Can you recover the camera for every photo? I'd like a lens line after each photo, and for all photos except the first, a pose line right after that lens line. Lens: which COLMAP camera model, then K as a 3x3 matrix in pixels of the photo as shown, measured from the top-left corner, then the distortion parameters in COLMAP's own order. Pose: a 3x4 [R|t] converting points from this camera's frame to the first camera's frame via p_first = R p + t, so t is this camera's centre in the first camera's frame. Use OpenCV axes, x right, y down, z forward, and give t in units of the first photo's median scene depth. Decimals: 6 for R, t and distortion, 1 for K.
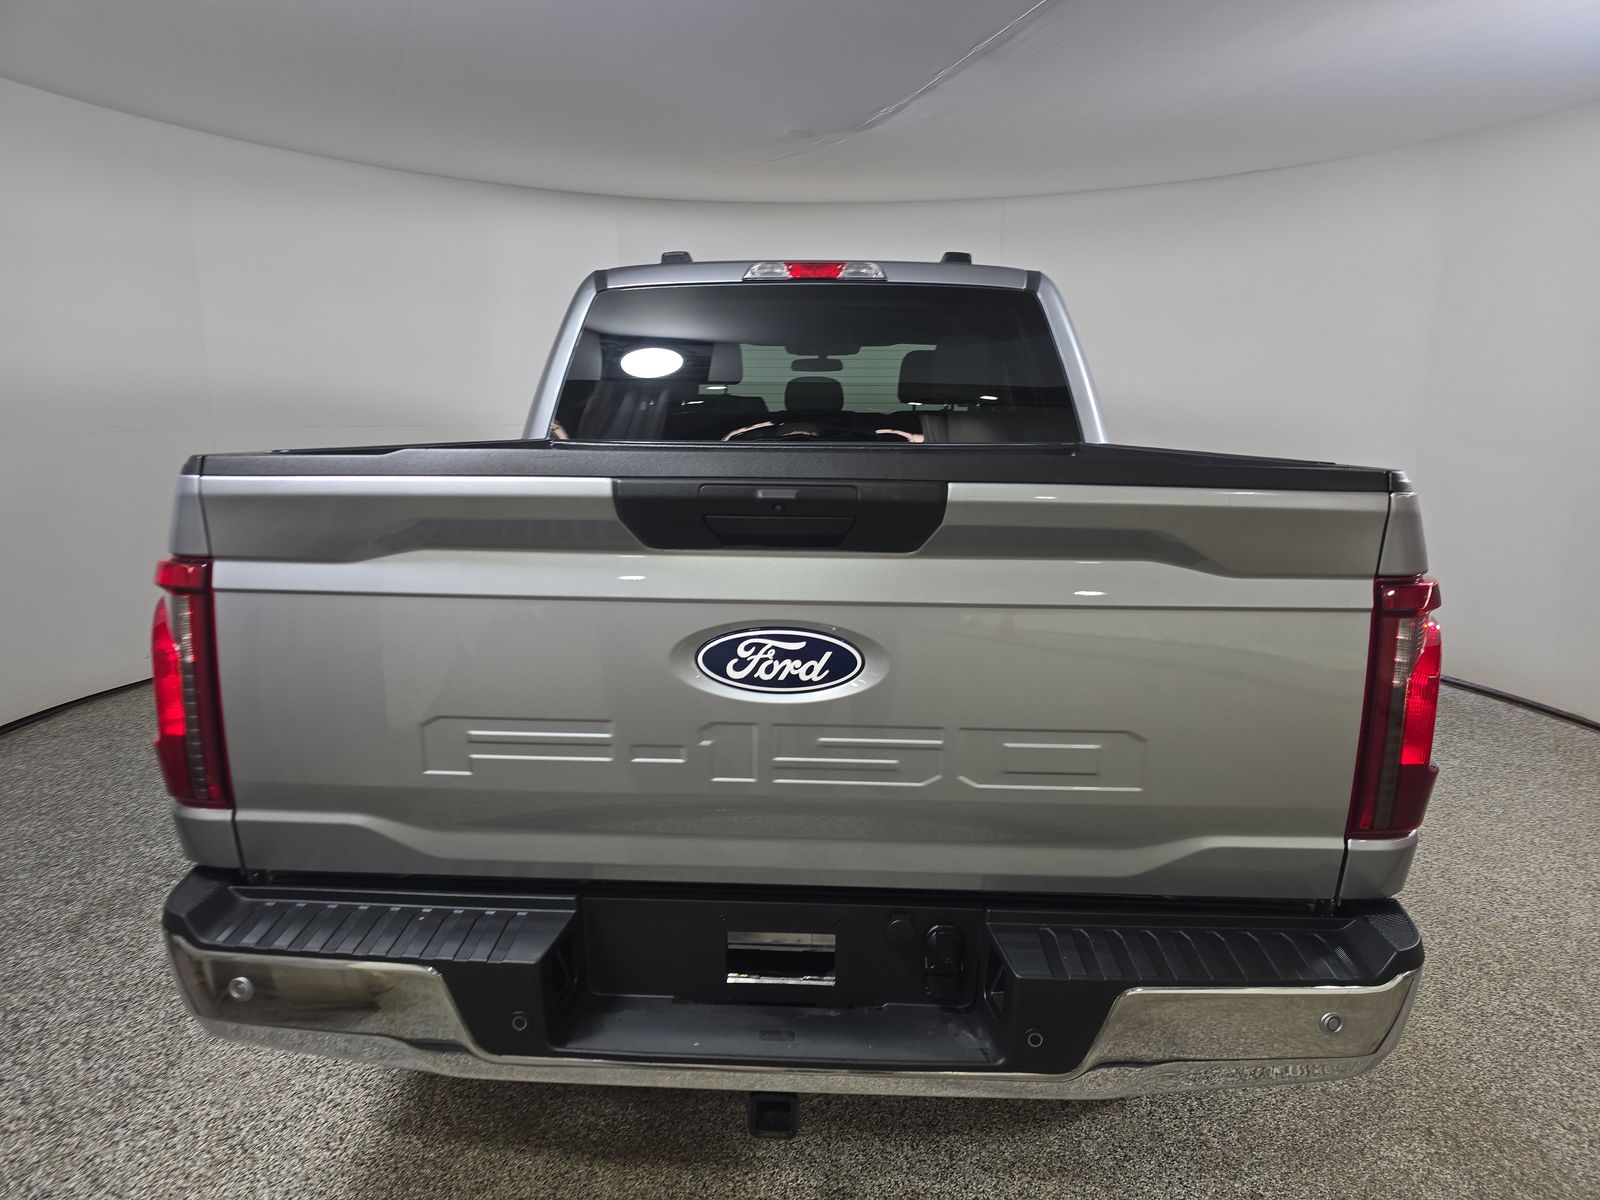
lens RADIAL K [[1087.5, 0, 800.0], [0, 1087.5, 600.0], [0, 0, 1]] dist [0.062634, -0.061057]
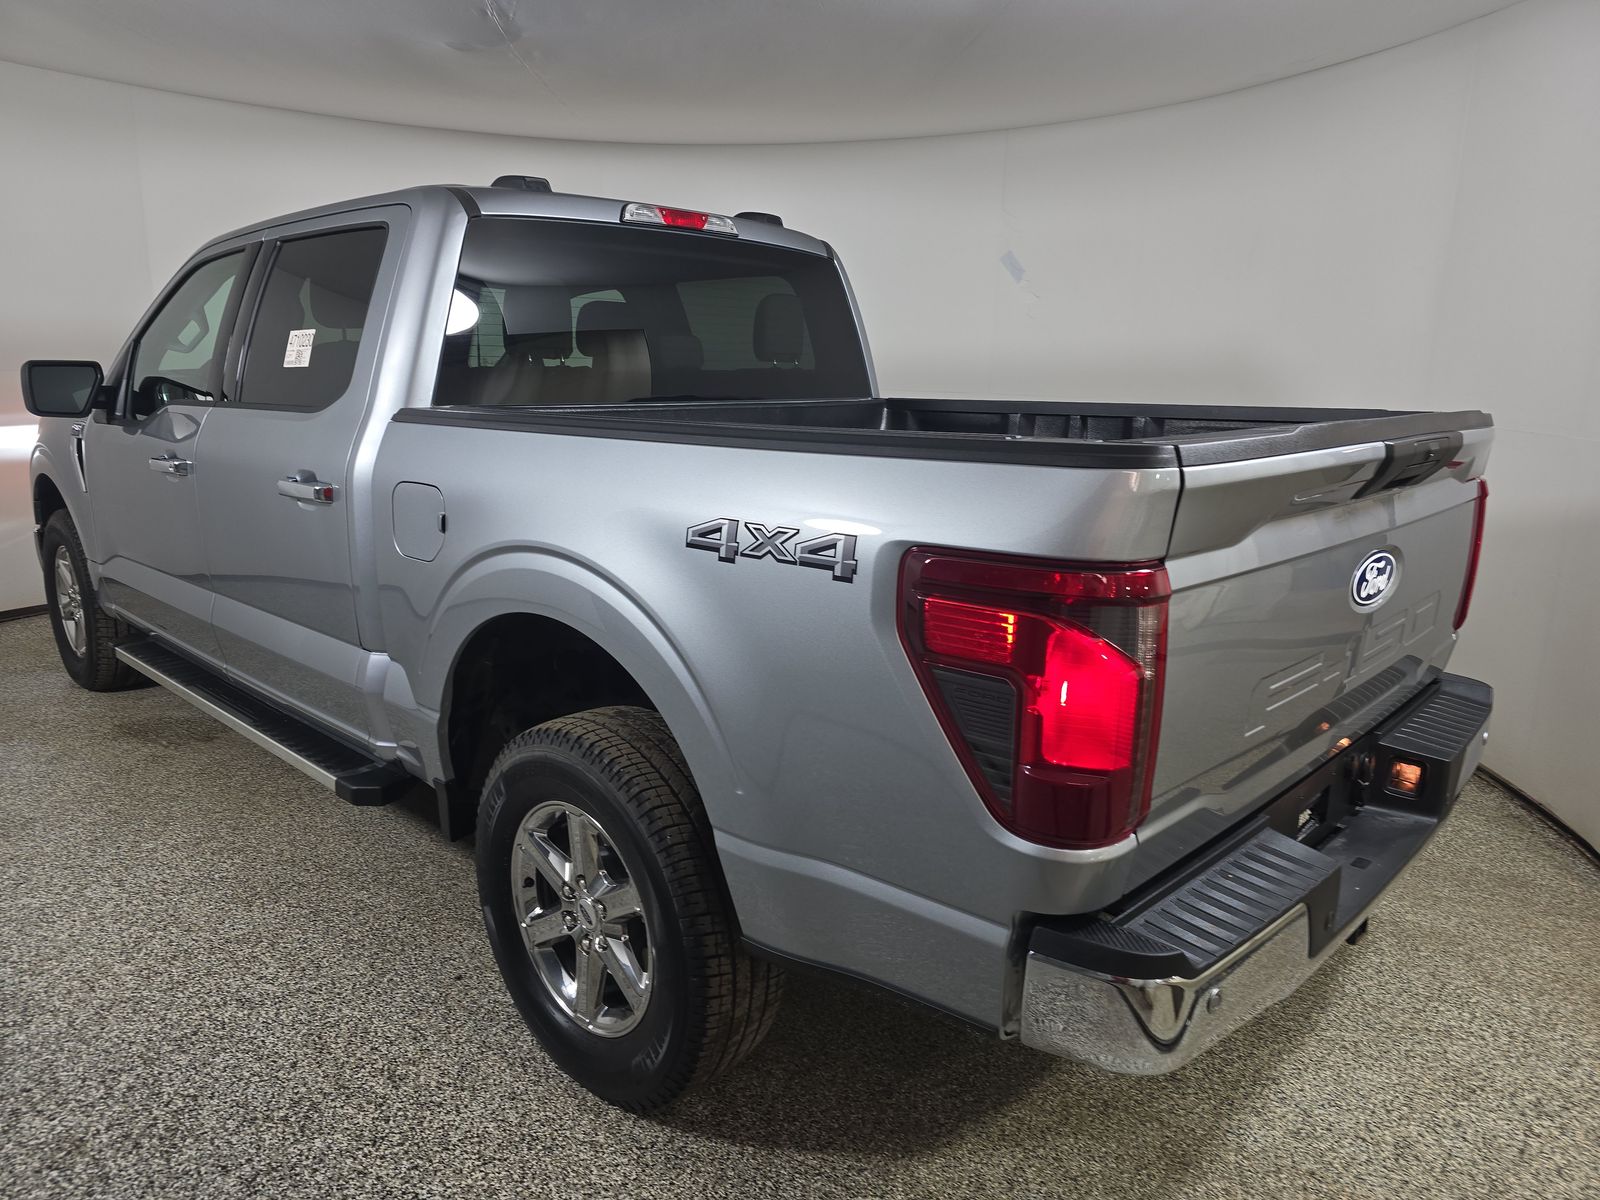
lens RADIAL K [[1087.5, 0, 800.0], [0, 1087.5, 600.0], [0, 0, 1]] dist [0.062634, -0.061057]
pose [[0.671546, -0.152867, 0.725023, -0.665414], [0.115699, 0.988118, 0.101175, -0.060712], [-0.731875, 0.015941, 0.681253, 0.289060]]
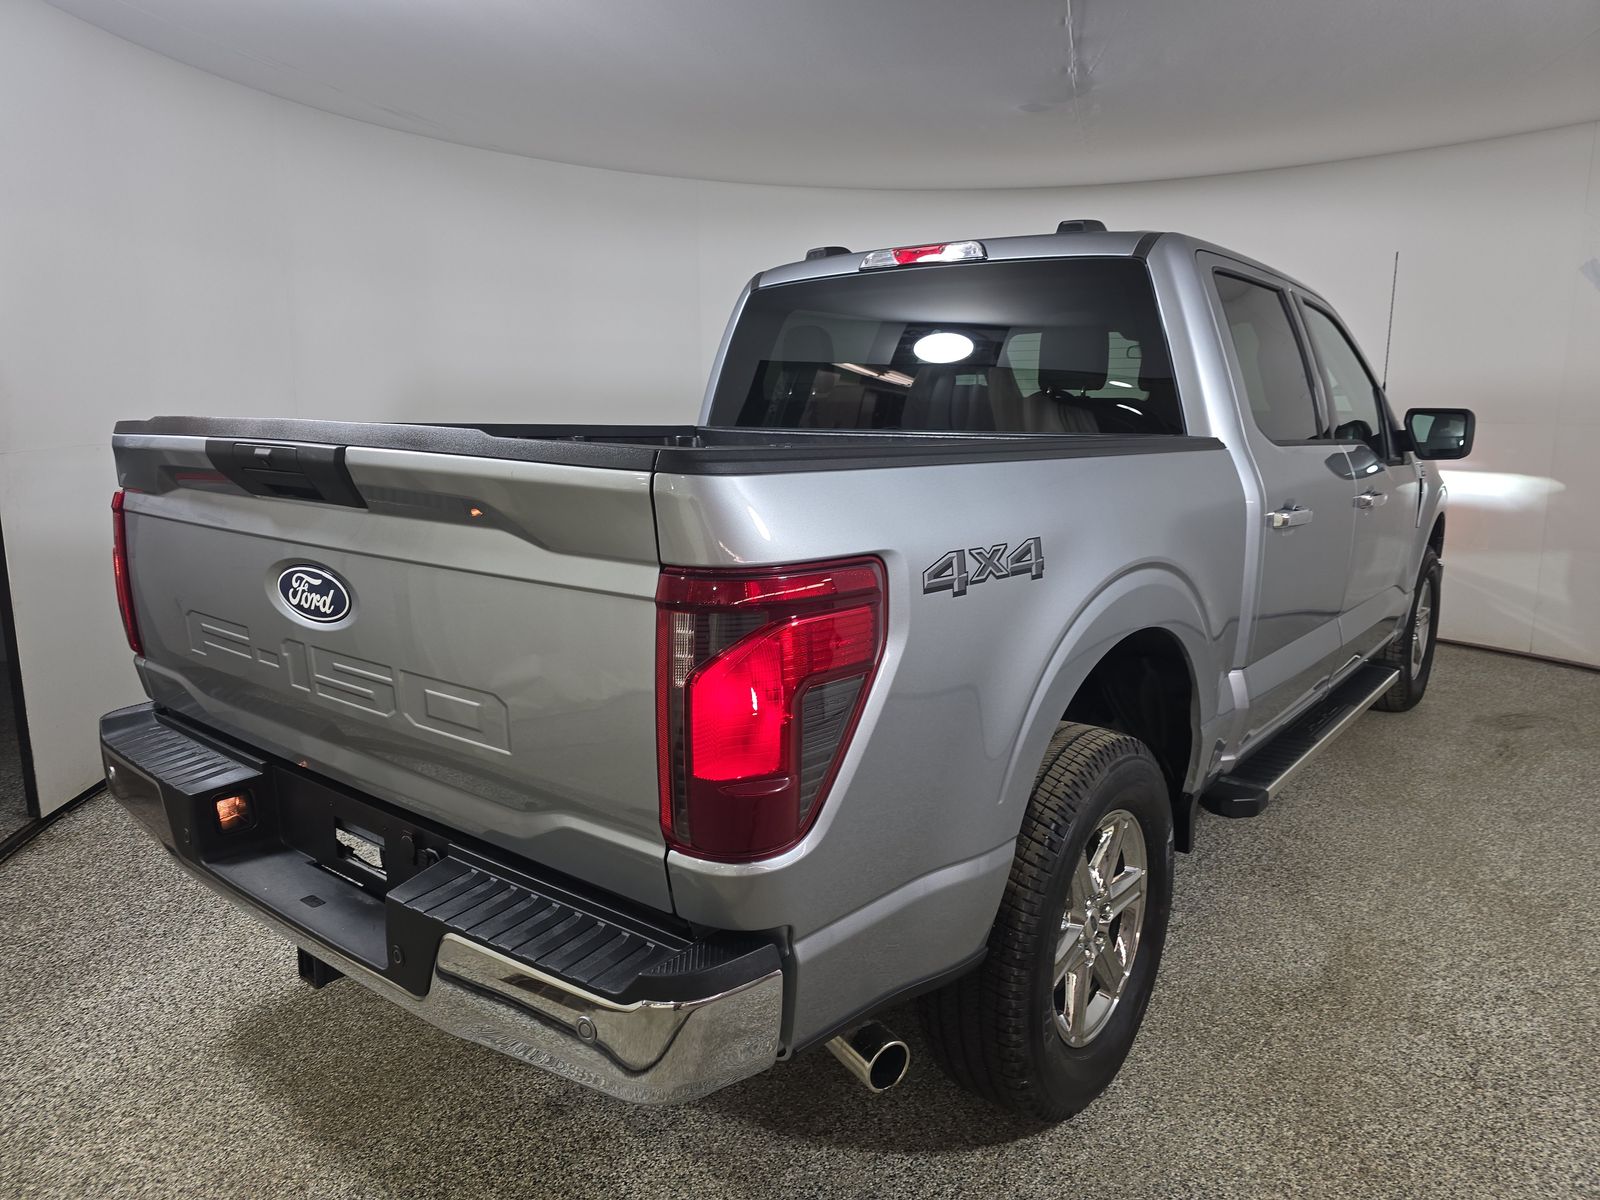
lens RADIAL K [[1087.5, 0, 800.0], [0, 1087.5, 600.0], [0, 0, 1]] dist [0.062634, -0.061057]
pose [[0.810438, 0.102472, -0.576793, 0.521954], [-0.102928, 0.994174, 0.032001, -0.014630], [0.576712, 0.033433, 0.816263, 0.149103]]
